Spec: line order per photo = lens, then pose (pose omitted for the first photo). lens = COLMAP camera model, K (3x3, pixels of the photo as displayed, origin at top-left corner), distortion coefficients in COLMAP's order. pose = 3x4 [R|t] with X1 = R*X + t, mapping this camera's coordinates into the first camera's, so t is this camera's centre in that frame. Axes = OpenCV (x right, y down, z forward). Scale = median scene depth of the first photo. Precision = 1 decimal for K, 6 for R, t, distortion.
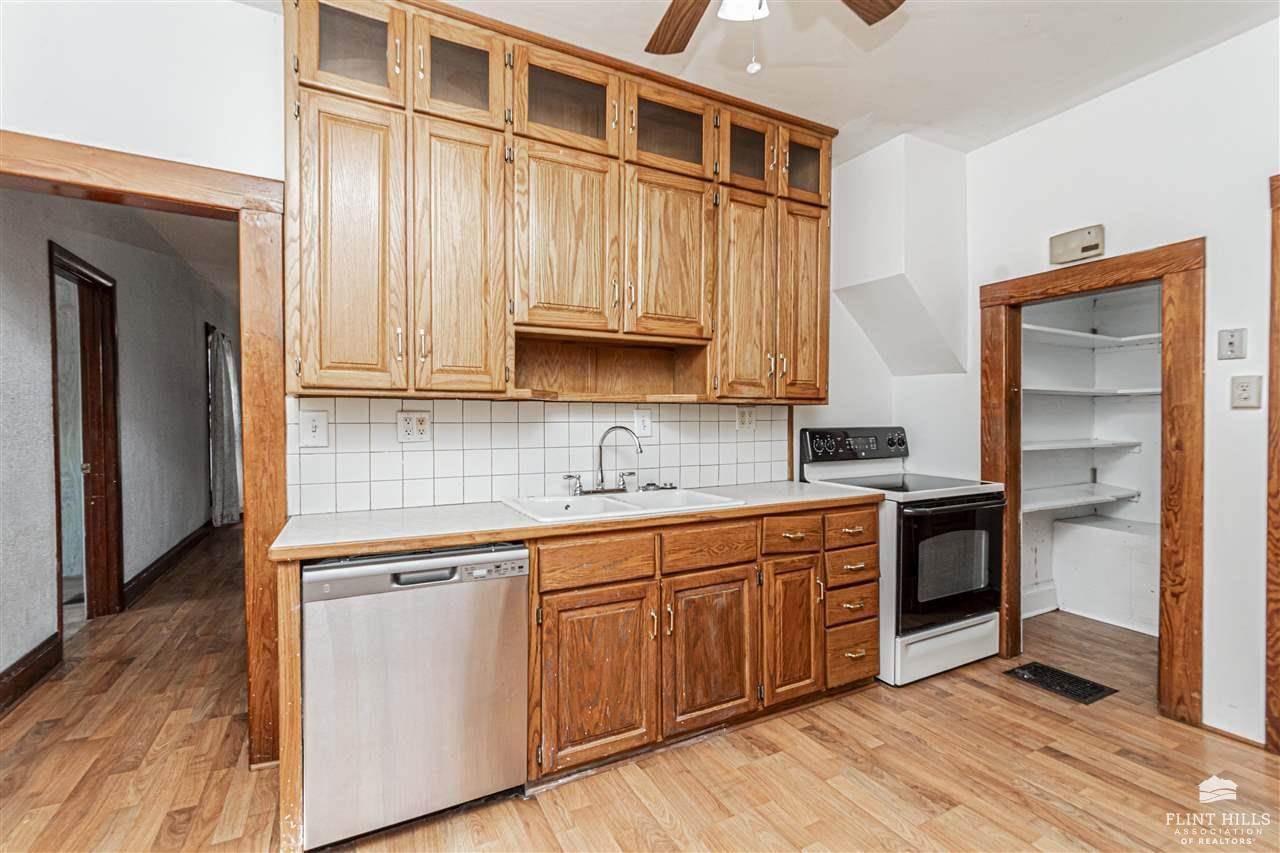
lens RADIAL K [[560.6, 0, 645.4], [0, 560.6, 424.4], [0, 0, 1]] dist [0.001501, 0.000546]
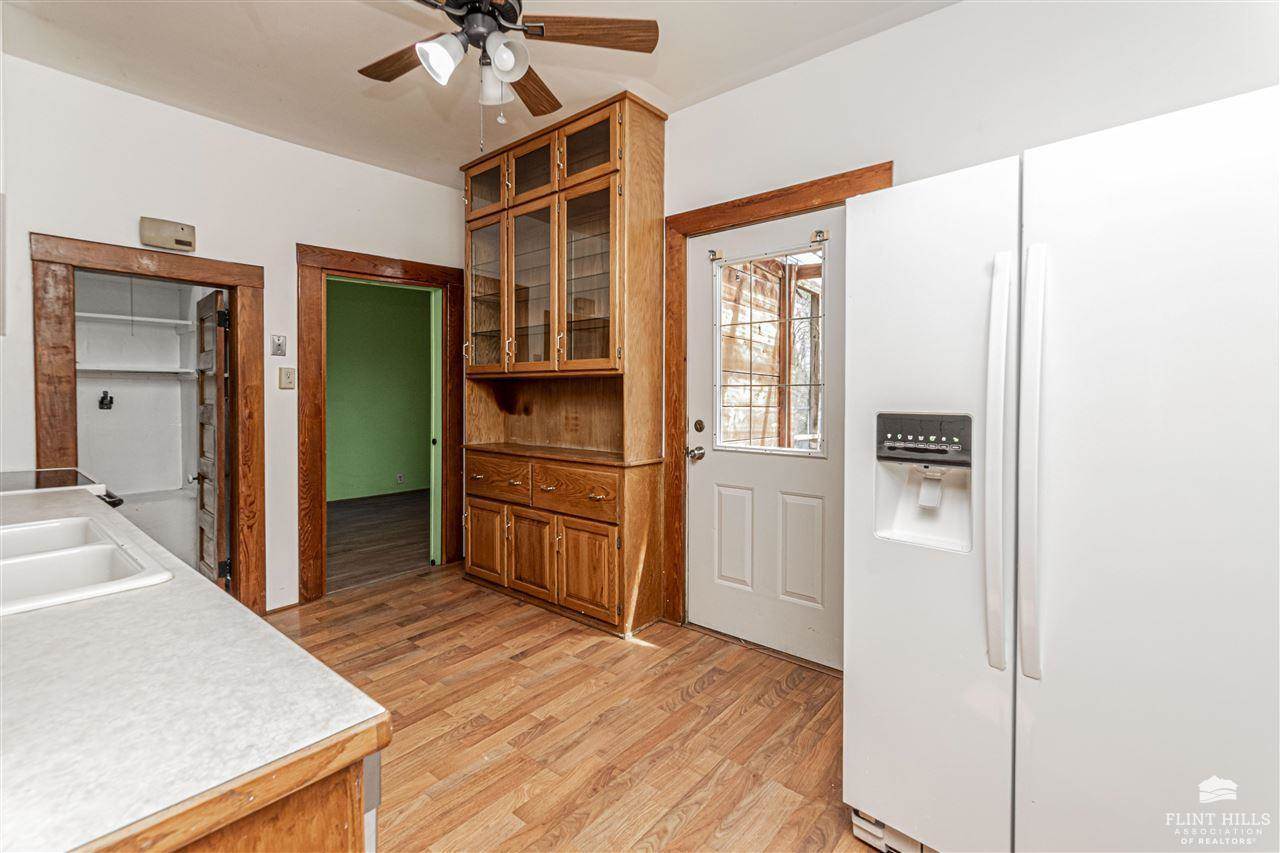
lens RADIAL K [[577.3, 0, 664.8], [0, 577.3, 409.4], [0, 0, 1]] dist [0.000004, 0.000085]
pose [[-0.395367, -0.018026, 0.918347, -0.694033], [0.007217, 0.999716, 0.022731, -0.001147], [-0.918495, 0.015615, -0.395124, 0.613035]]
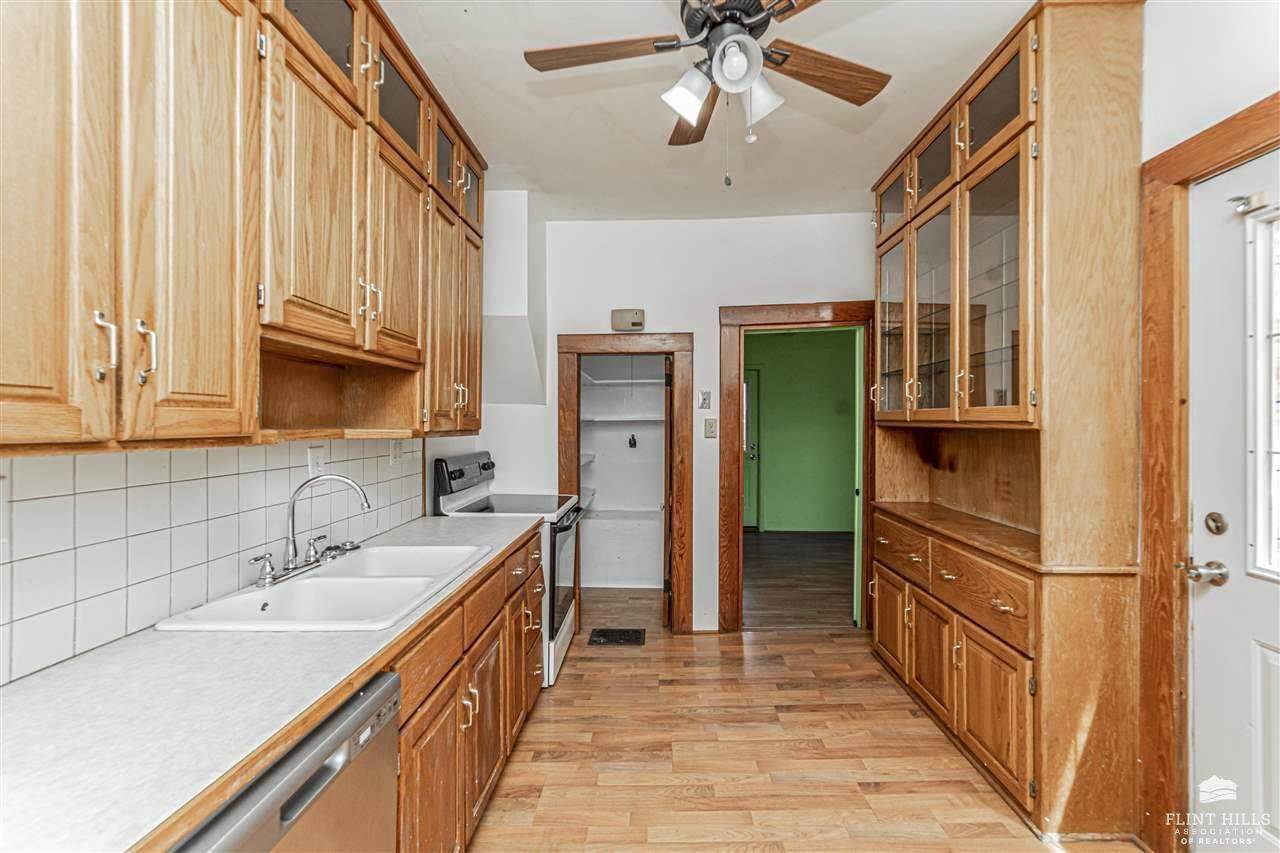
lens RADIAL K [[571.5, 0, 630.7], [0, 571.5, 426.1], [0, 0, 1]] dist [0.001816, 0.000416]
pose [[0.501176, -0.002984, 0.865340, -0.504285], [0.008600, 0.999962, -0.001533, -0.056914], [-0.865303, 0.008210, 0.501183, 0.305581]]
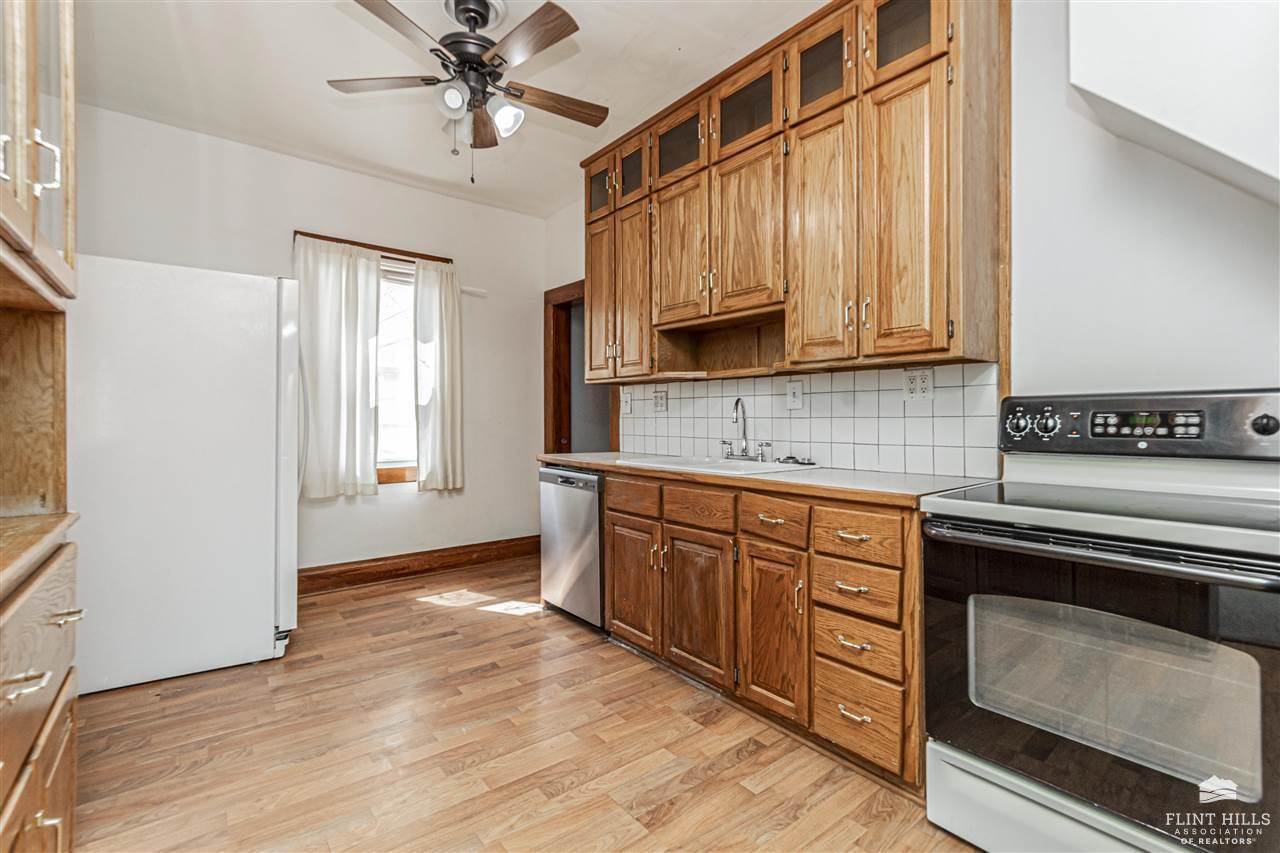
lens RADIAL K [[587.4, 0, 666.2], [0, 587.4, 420.0], [0, 0, 1]] dist [-0.001649, -0.000080]
pose [[0.207547, 0.006990, -0.978200, 1.079057], [-0.009167, 0.999944, 0.005201, 0.042485], [0.978182, 0.007888, 0.207599, 0.640164]]
